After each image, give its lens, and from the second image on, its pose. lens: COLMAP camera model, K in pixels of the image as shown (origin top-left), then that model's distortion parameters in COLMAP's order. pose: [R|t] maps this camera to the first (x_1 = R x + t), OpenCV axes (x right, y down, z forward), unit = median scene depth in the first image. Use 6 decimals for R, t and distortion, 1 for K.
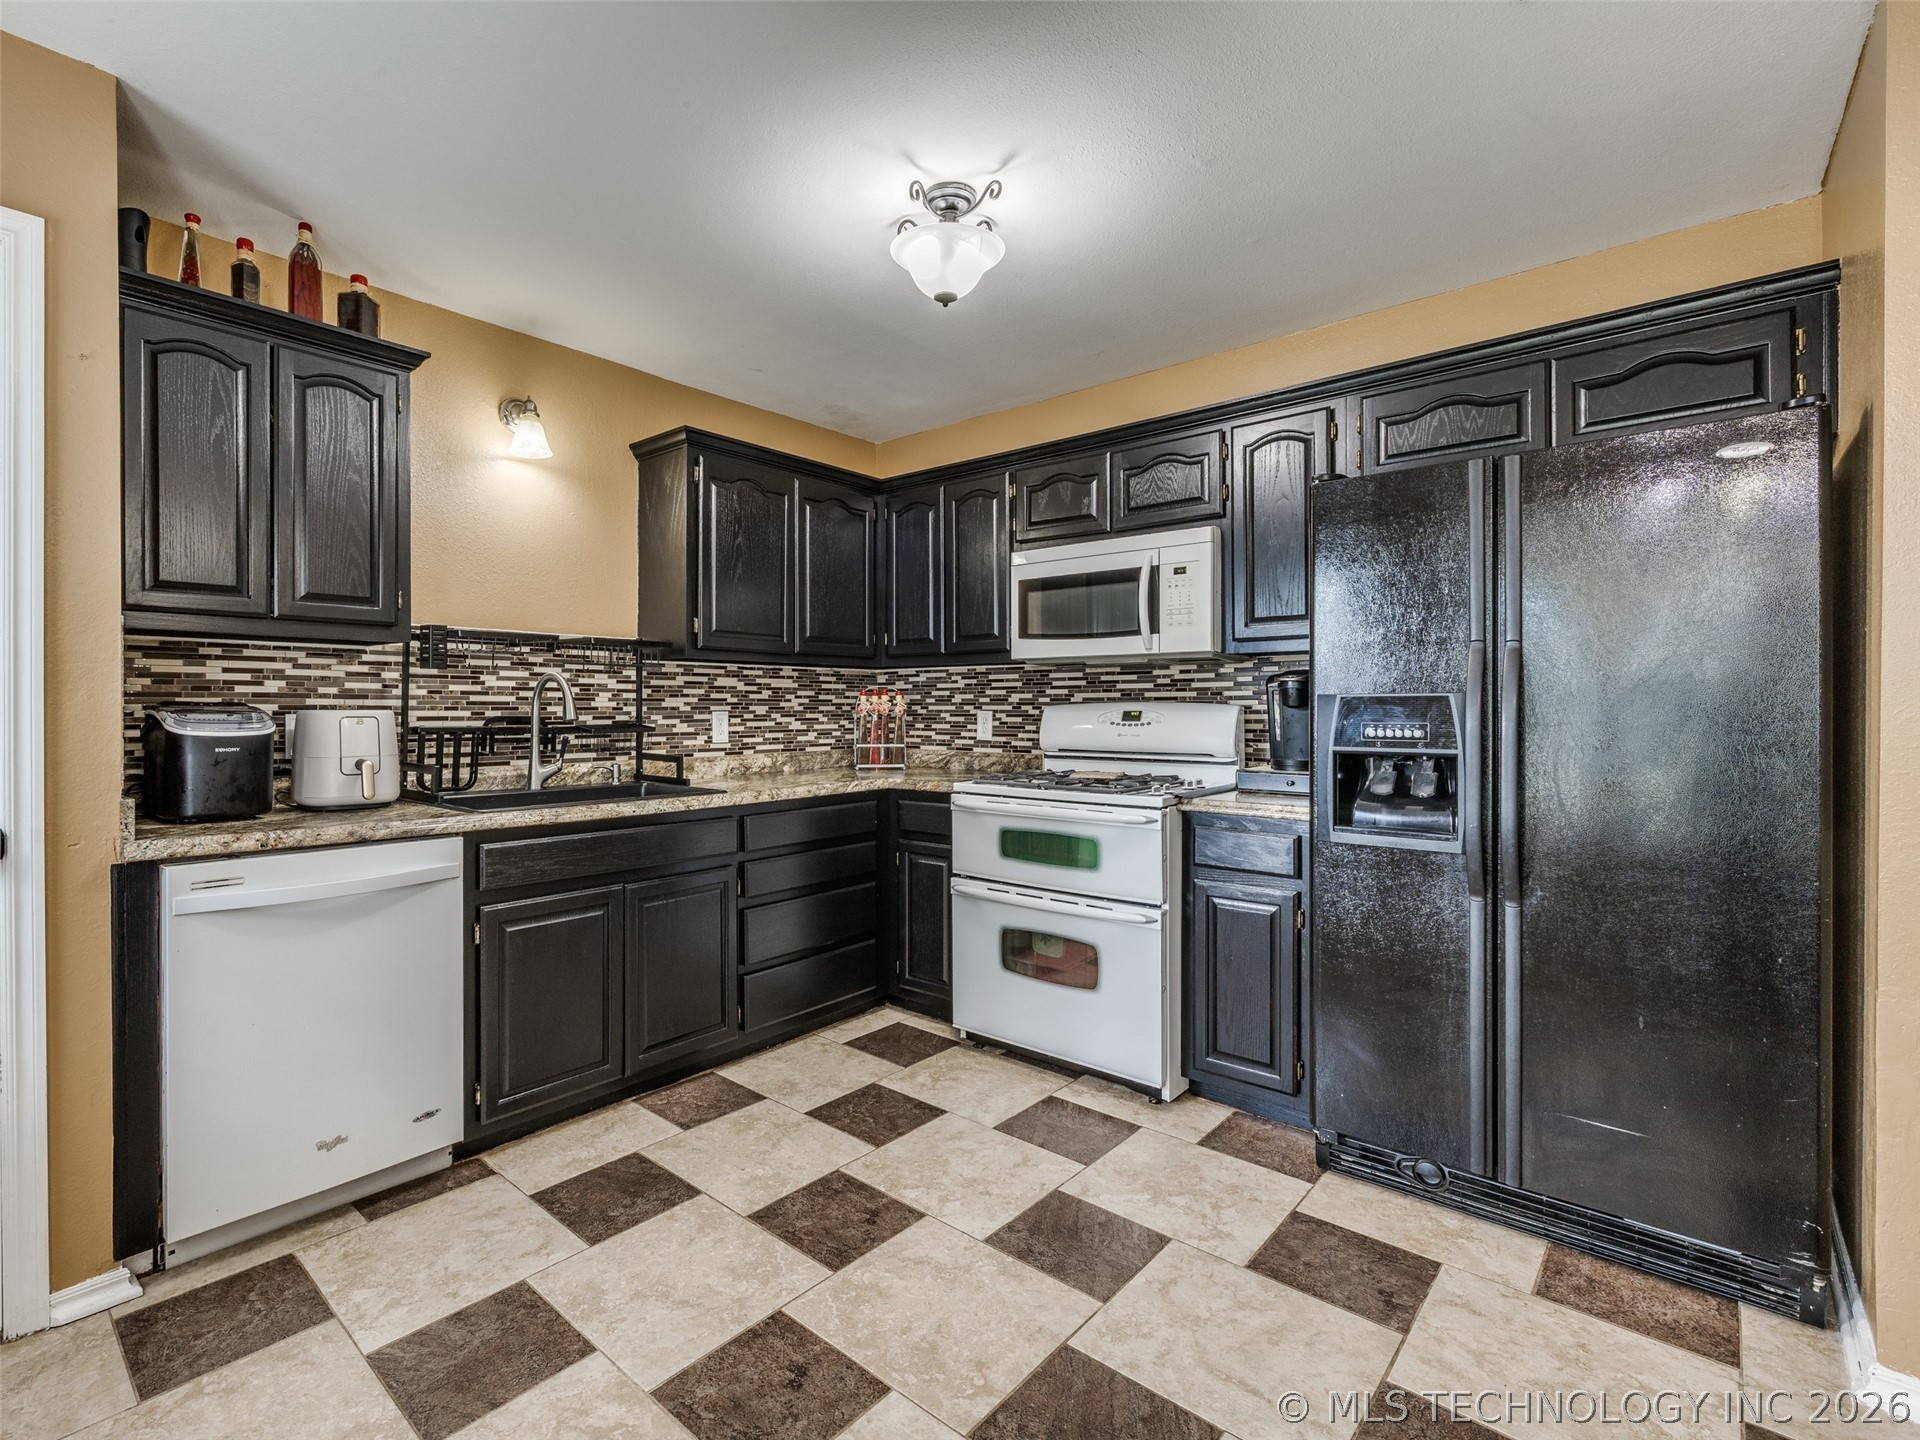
lens RADIAL K [[894.6, 0, 876.5], [0, 894.6, 709.8], [0, 0, 1]] dist [-0.002394, -0.000416]
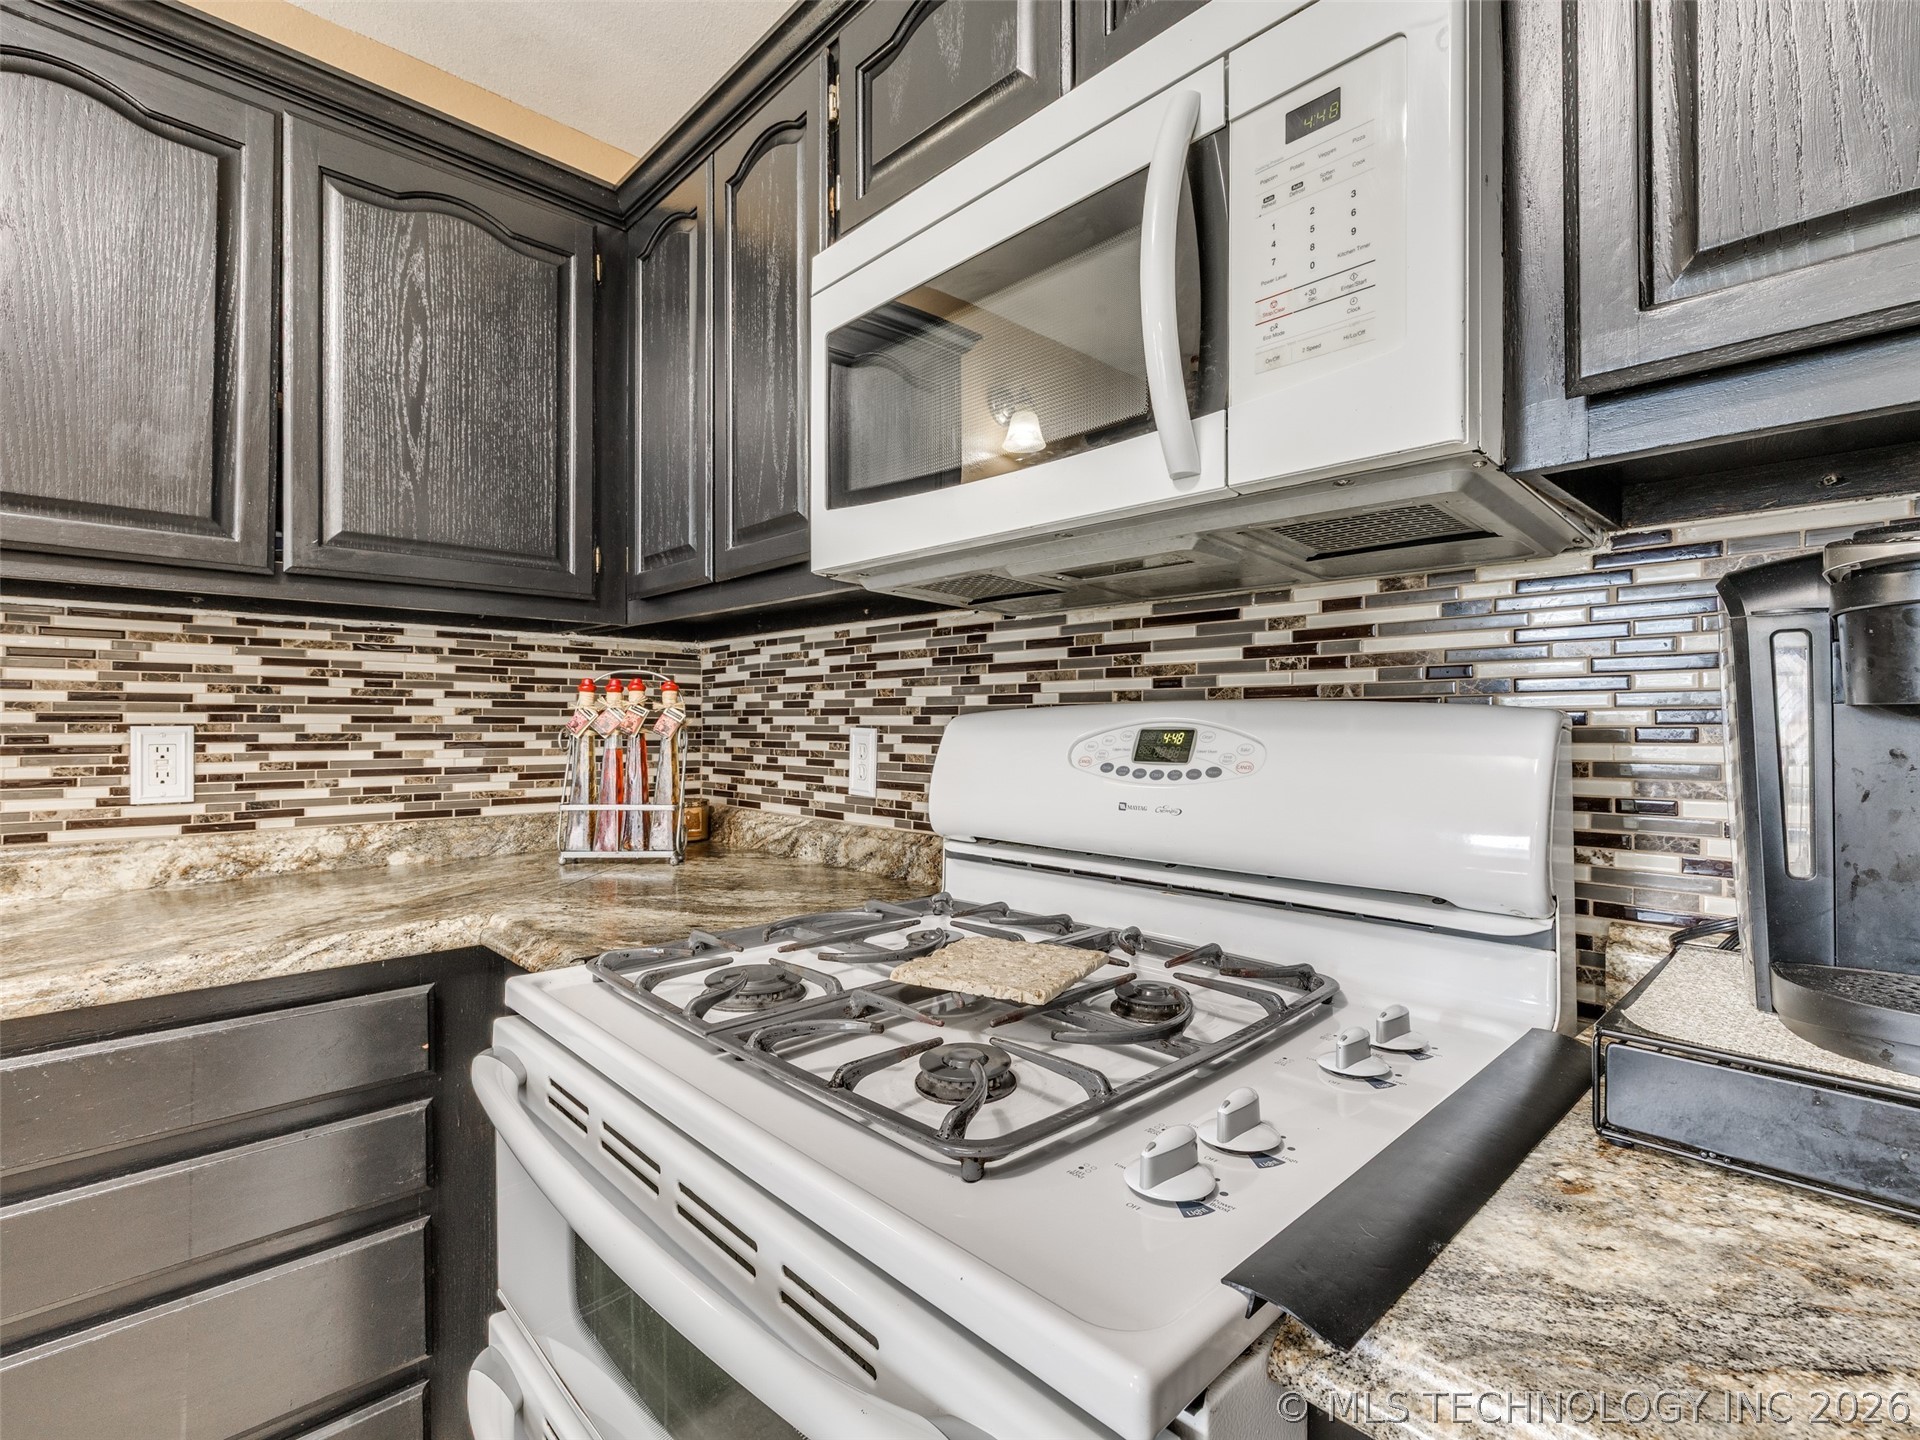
lens RADIAL K [[902.7, 0, 969.1], [0, 902.7, 718.5], [0, 0, 1]] dist [0.001701, 0.000713]
pose [[0.997775, 0.003649, -0.066565, 0.244107], [-0.004309, 0.999943, -0.009765, 0.000992], [0.066525, 0.010031, 0.997734, 0.697661]]
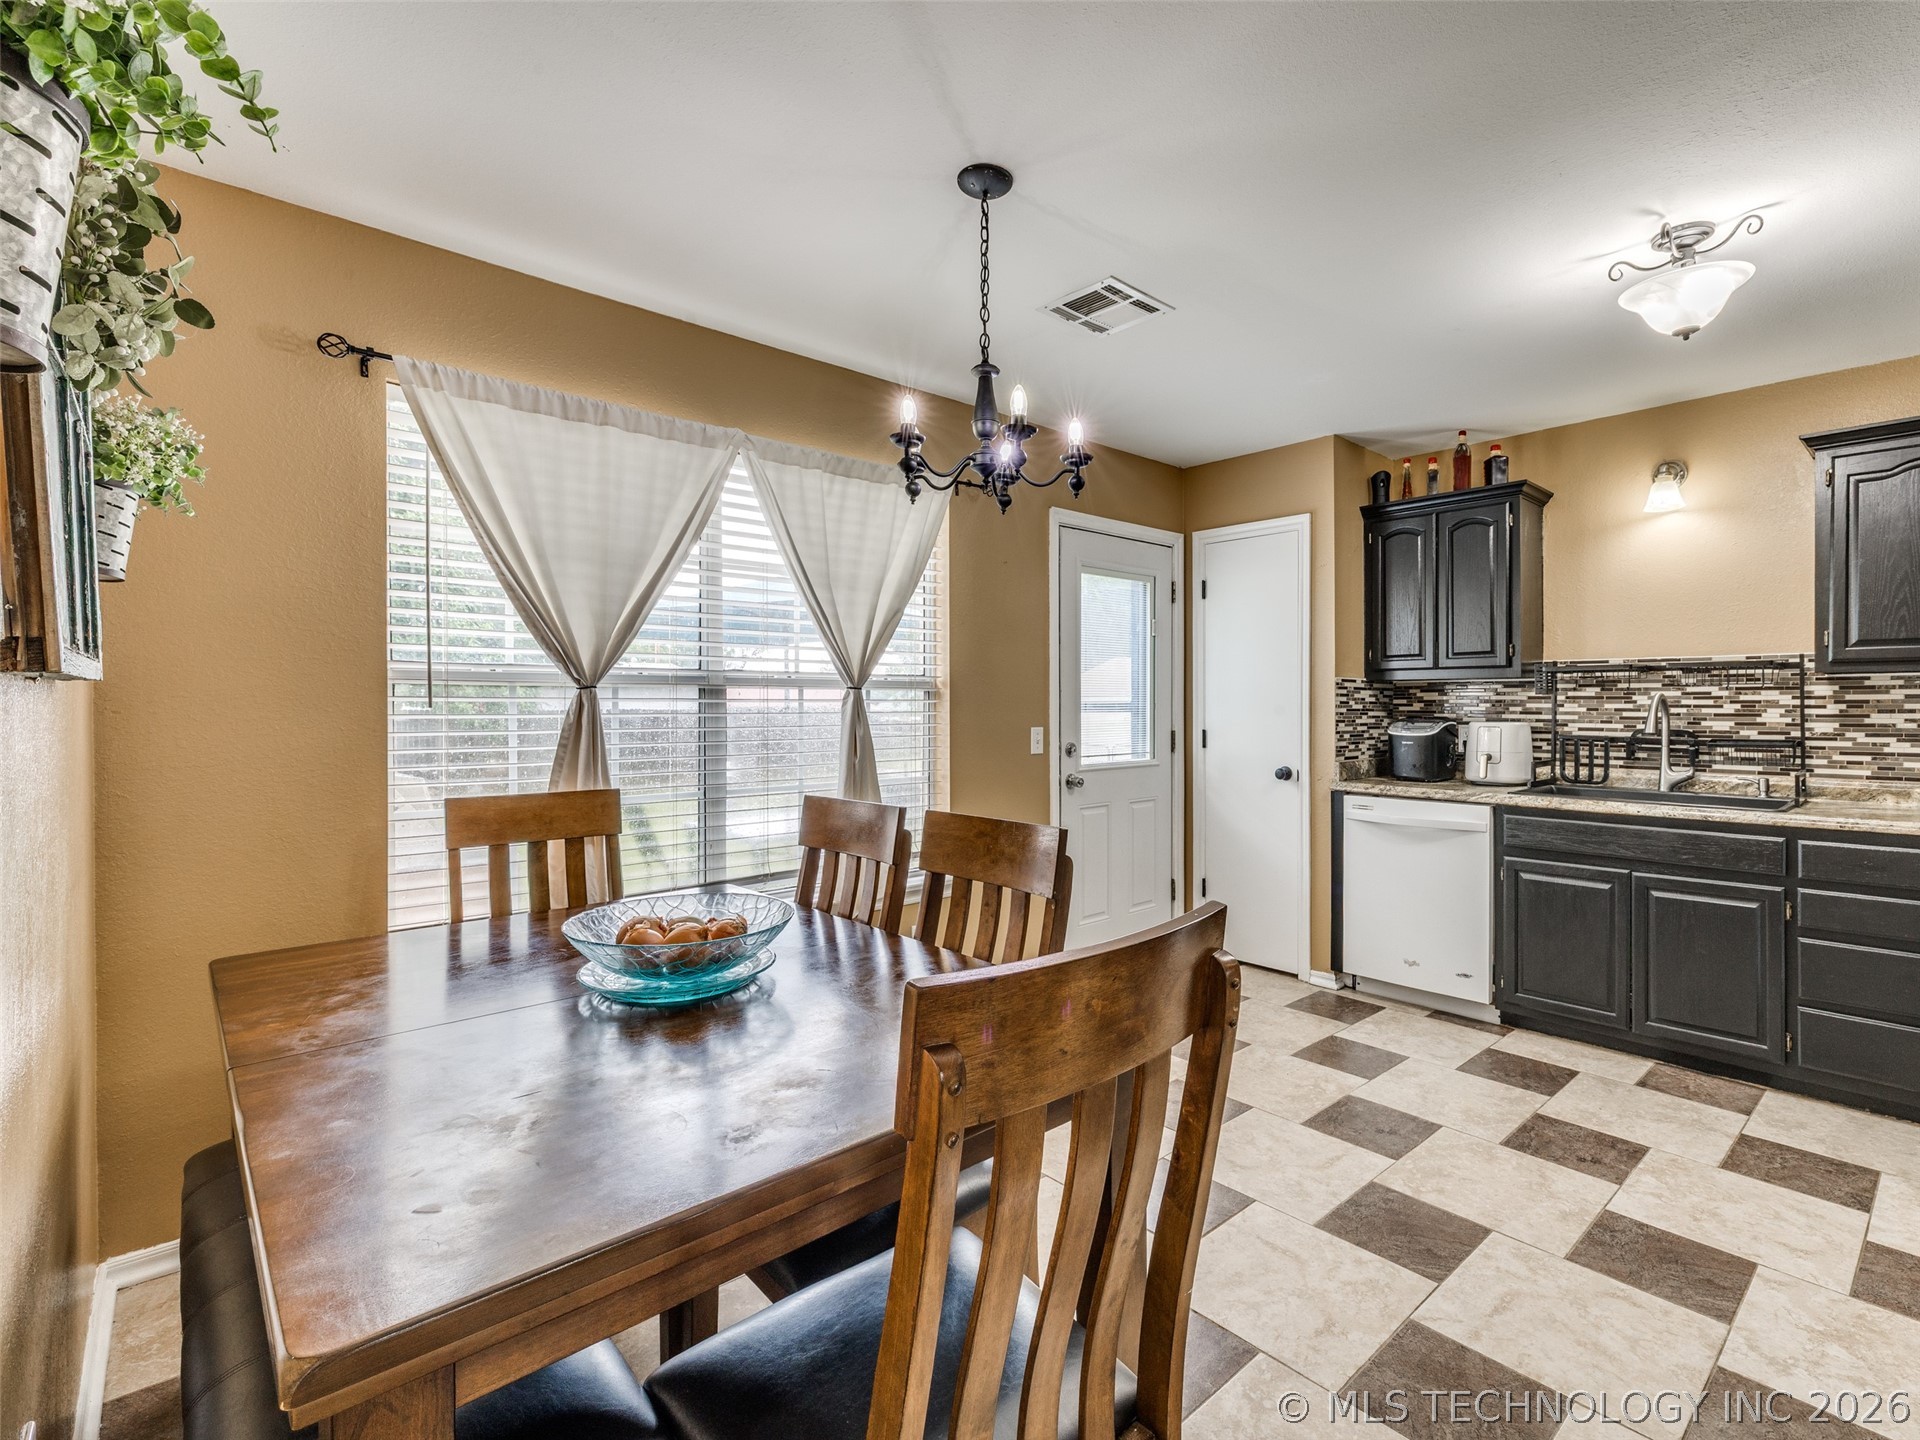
lens RADIAL K [[918.0, 0, 1034.2], [0, 918.0, 710.4], [0, 0, 1]] dist [-0.001196, -0.000235]
pose [[-0.057199, 0.005653, -0.998347, 0.800171], [-0.003734, 0.999976, 0.005876, -0.020347], [0.998356, 0.004064, -0.057176, 0.214965]]
